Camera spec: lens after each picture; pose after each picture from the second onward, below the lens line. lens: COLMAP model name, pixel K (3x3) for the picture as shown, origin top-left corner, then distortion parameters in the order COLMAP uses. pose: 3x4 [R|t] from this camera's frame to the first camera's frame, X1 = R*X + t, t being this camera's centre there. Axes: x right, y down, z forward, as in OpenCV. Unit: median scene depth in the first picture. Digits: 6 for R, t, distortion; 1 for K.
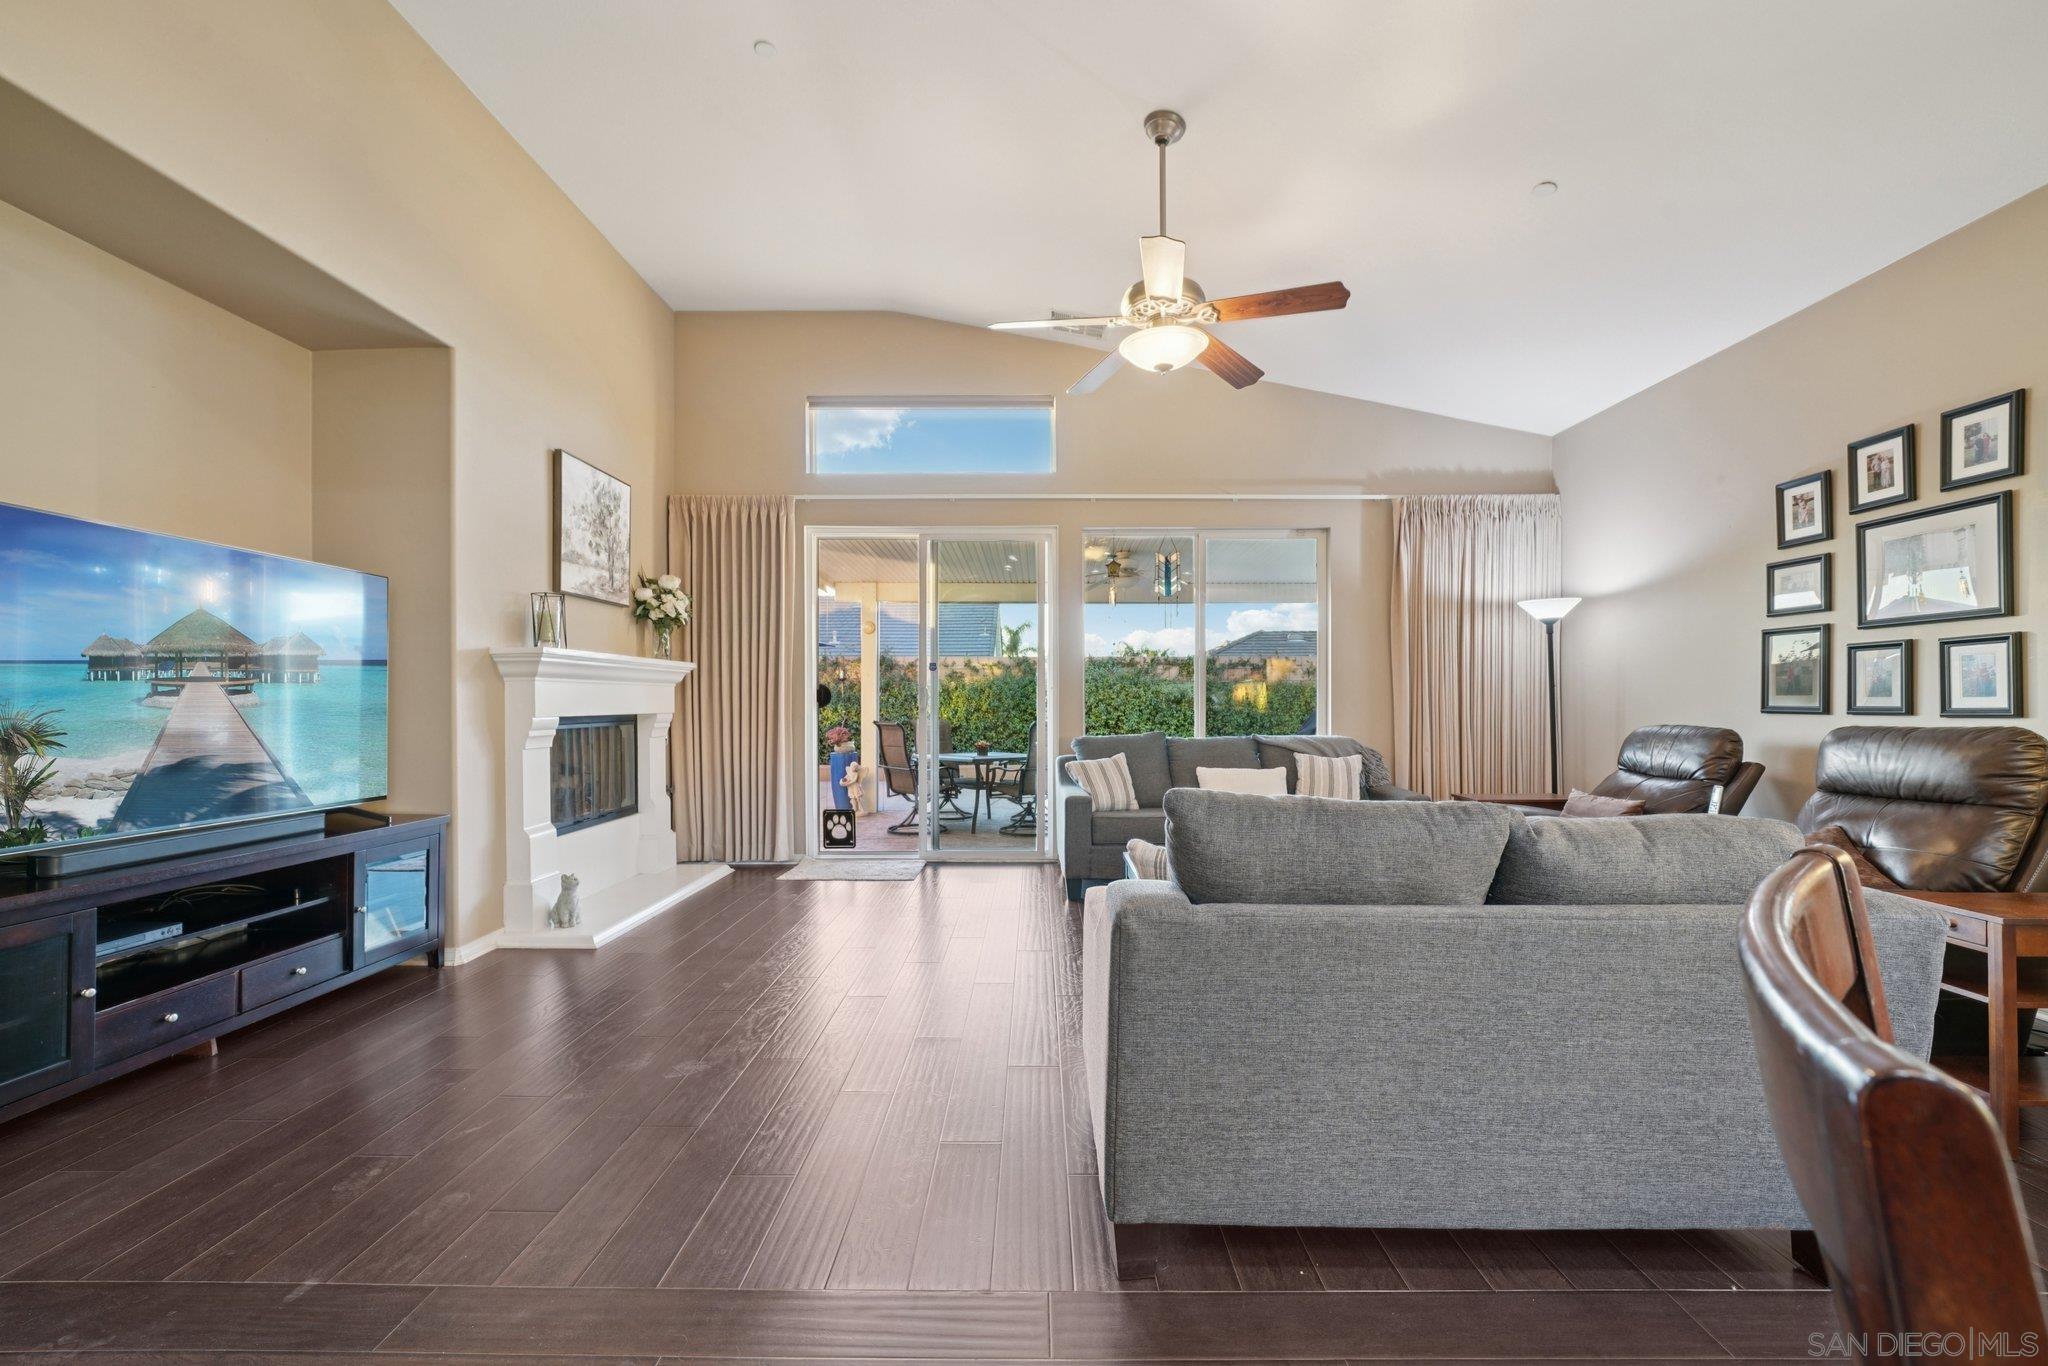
lens RADIAL K [[823.3, 0, 1031.6], [0, 823.3, 703.5], [0, 0, 1]] dist [-0.010031, -0.000026]
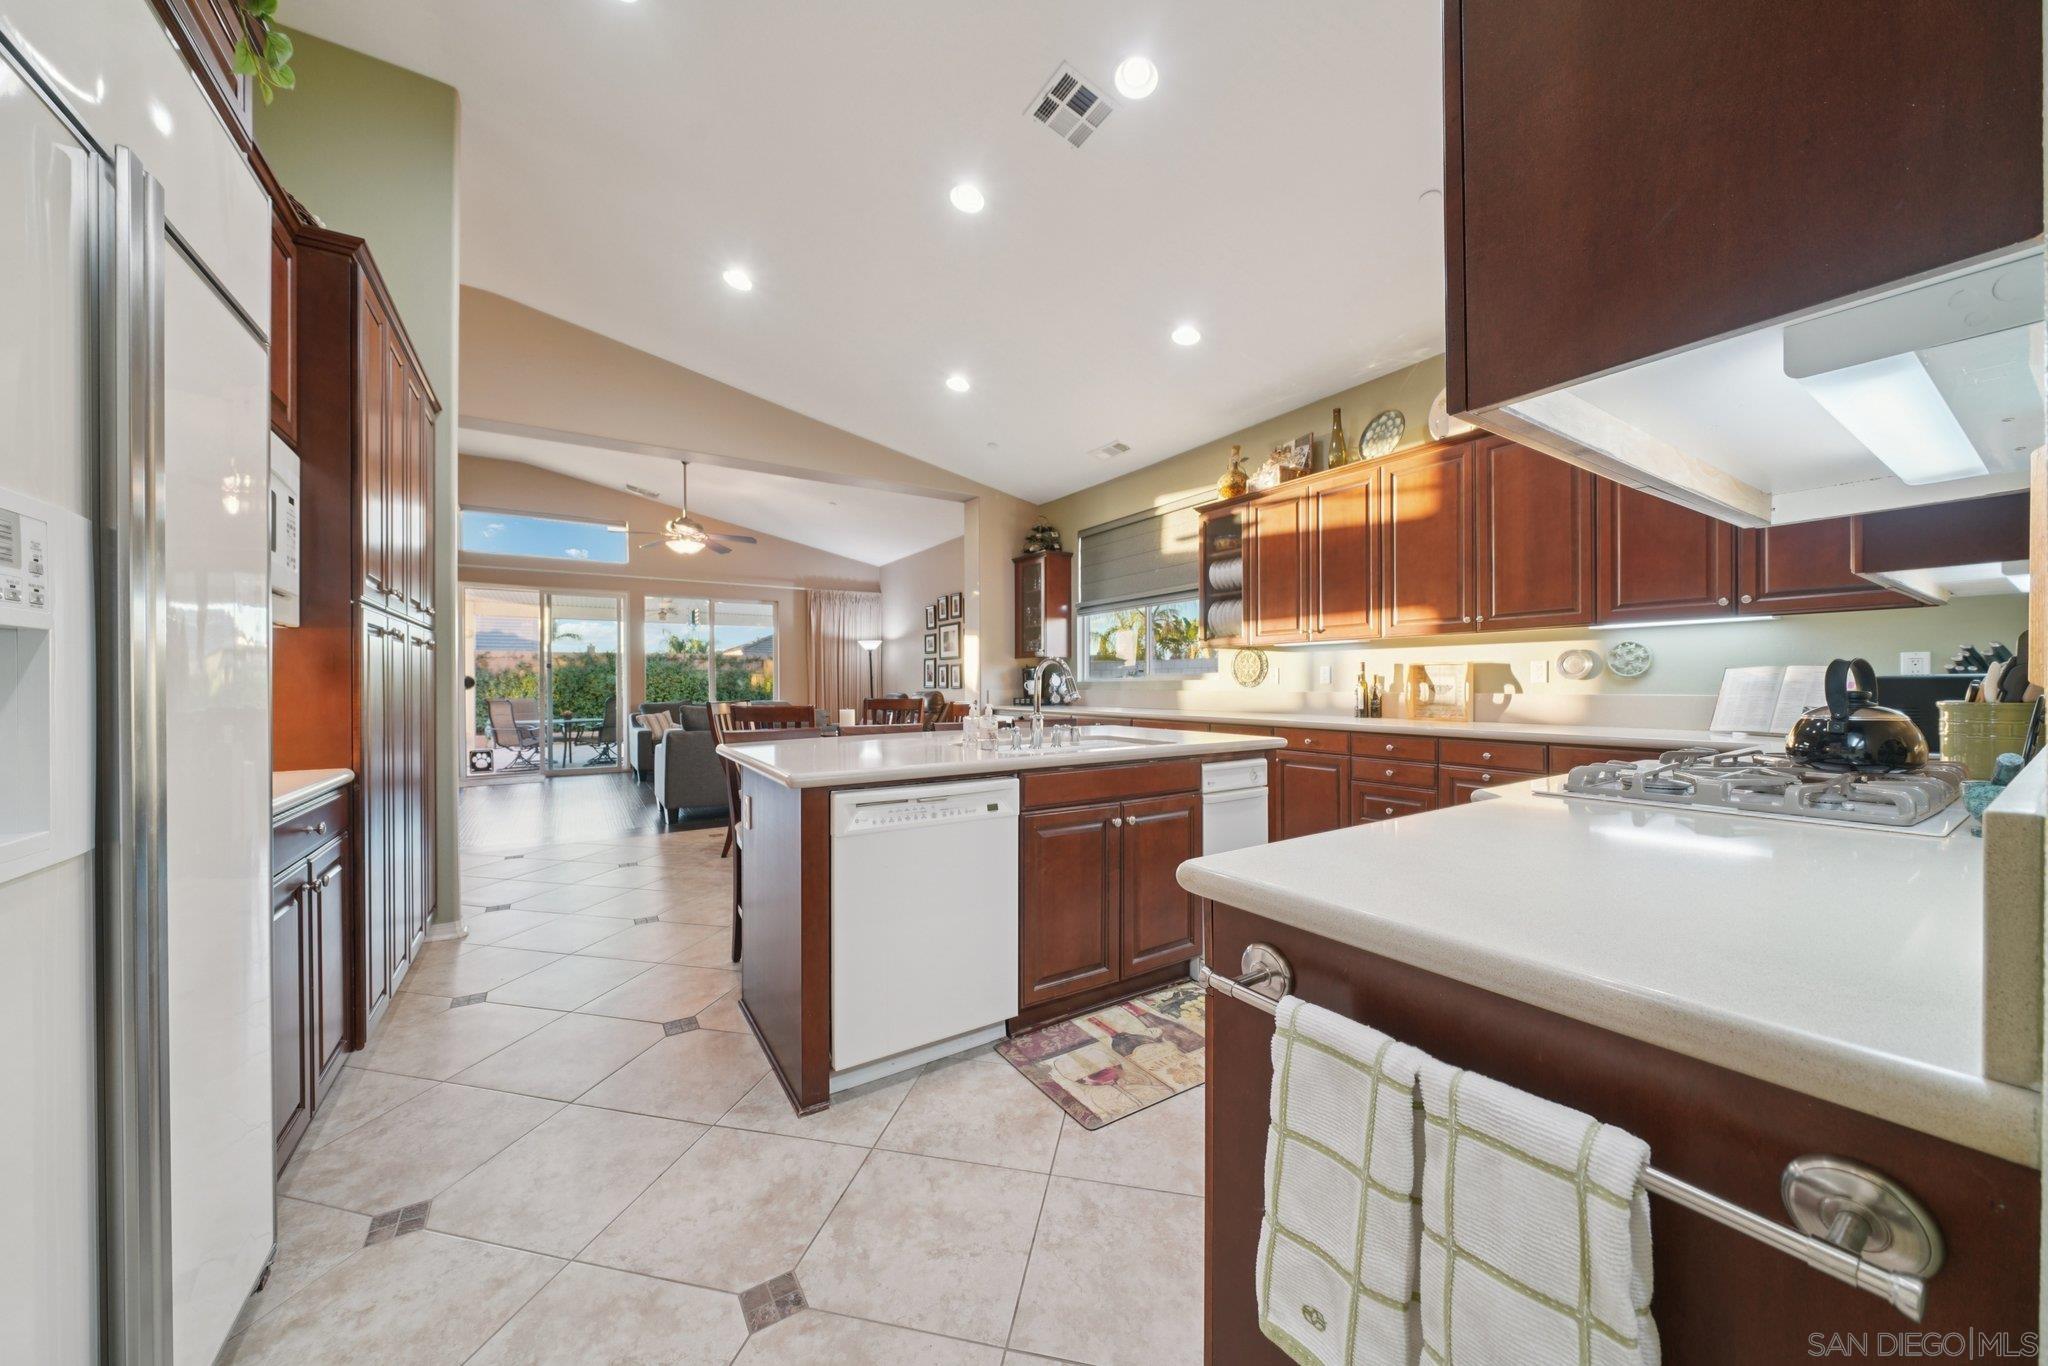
lens RADIAL K [[702.0, 0, 1015.9], [0, 702.0, 689.5], [0, 0, 1]] dist [0.001181, 0.000003]
pose [[0.841678, -0.007488, 0.539928, -0.105913], [0.004793, 0.999968, 0.006395, 0.001488], [-0.539958, -0.002794, 0.841687, -0.952521]]
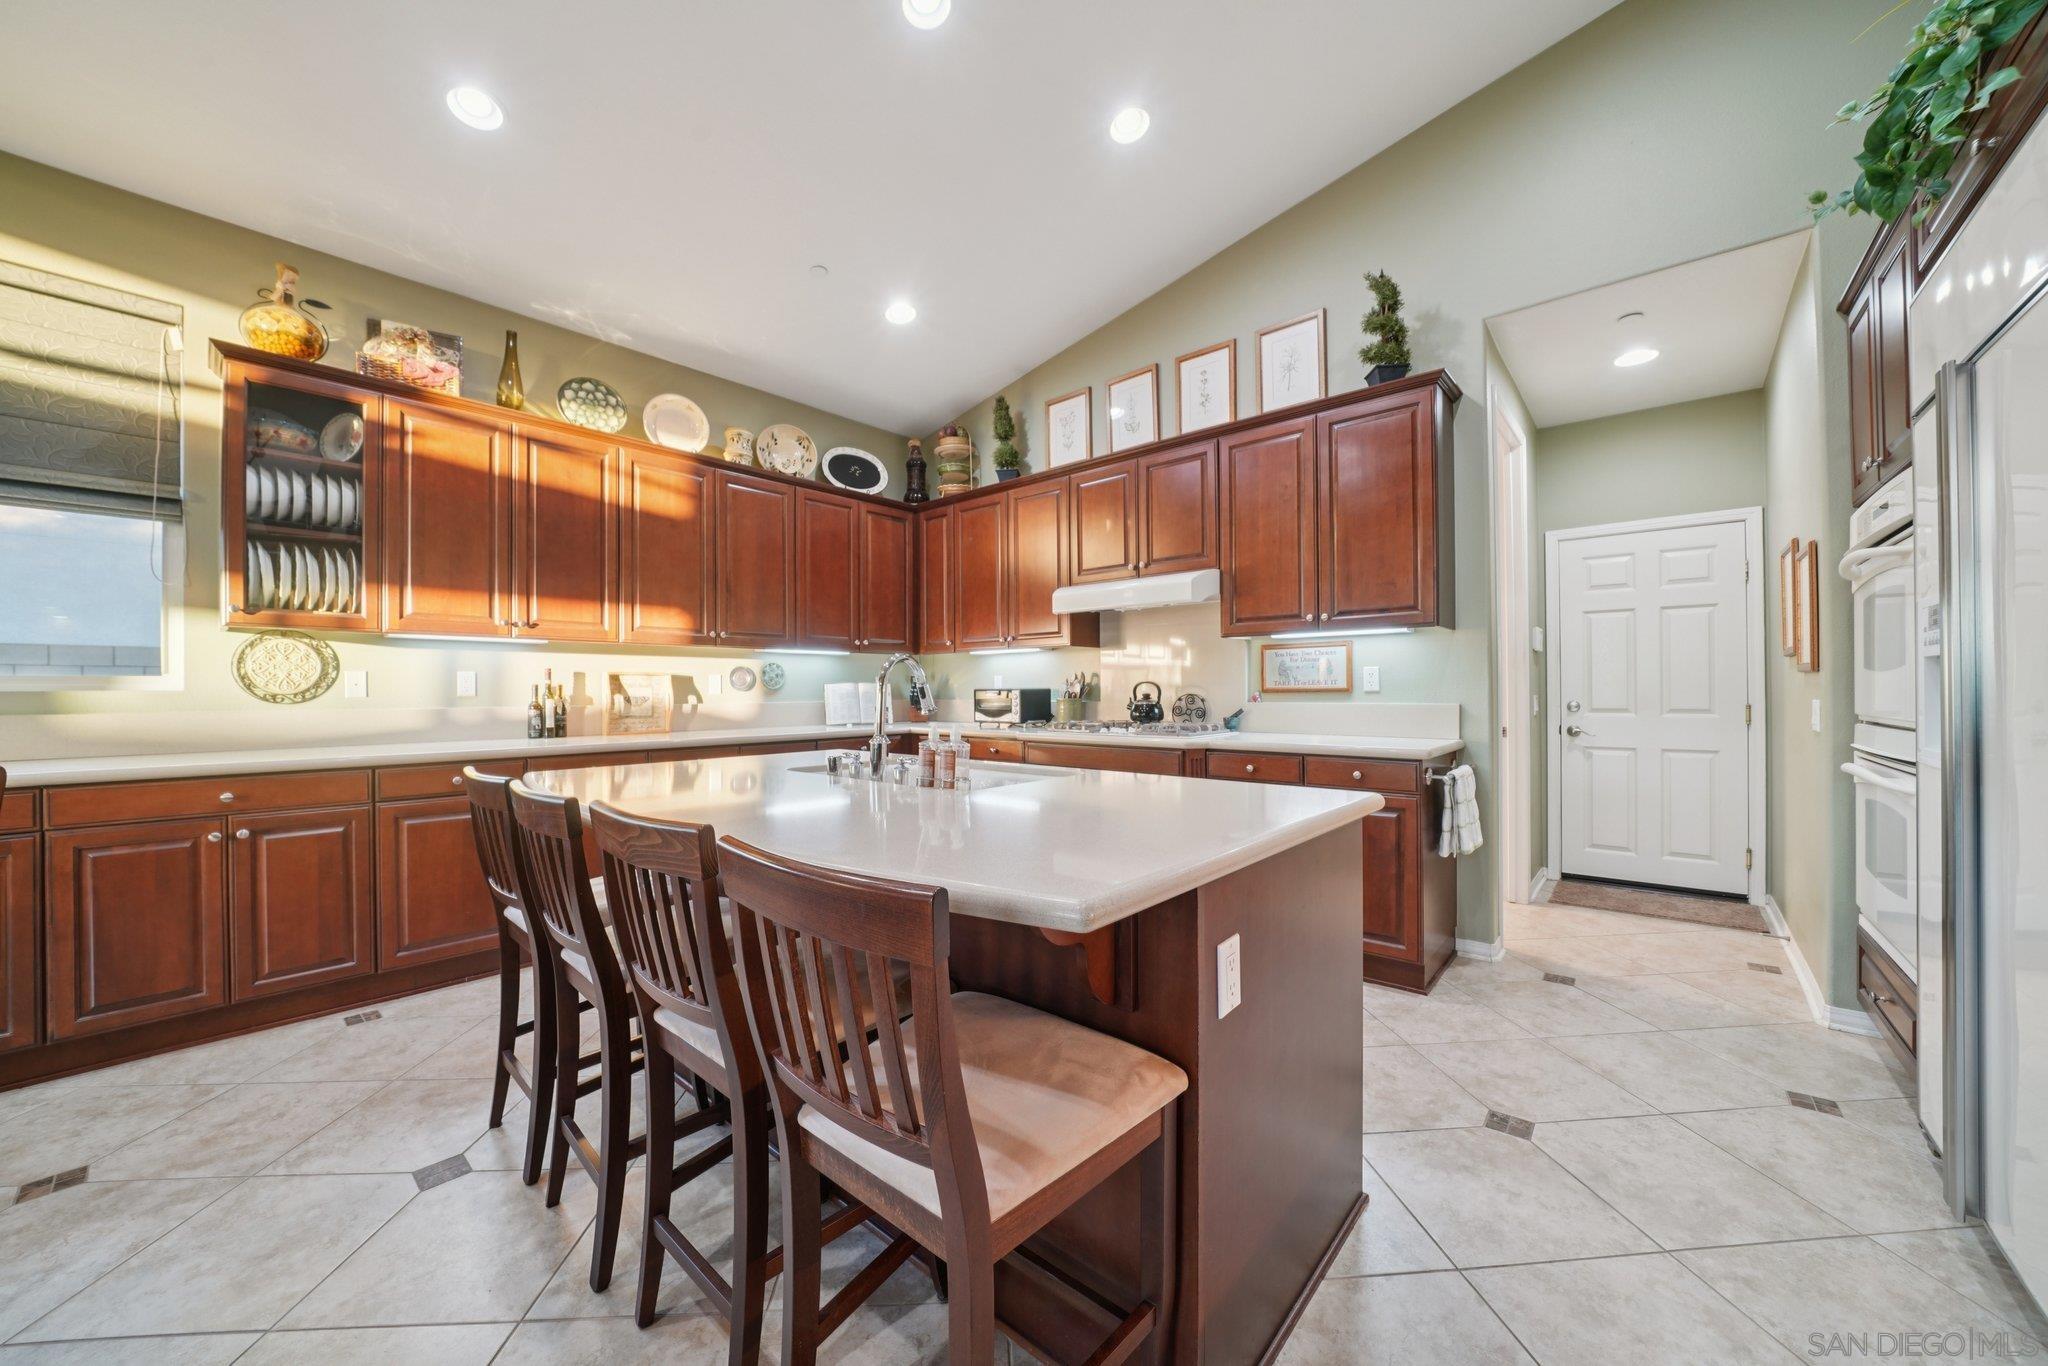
lens RADIAL K [[751.7, 0, 1008.4], [0, 751.7, 683.9], [0, 0, 1]] dist [-0.018017, -0.000006]
pose [[-0.749480, 0.011174, 0.661933, -0.104810], [0.008321, 0.999938, -0.007459, -0.000197], [-0.661975, -0.000082, -0.749526, -0.229234]]
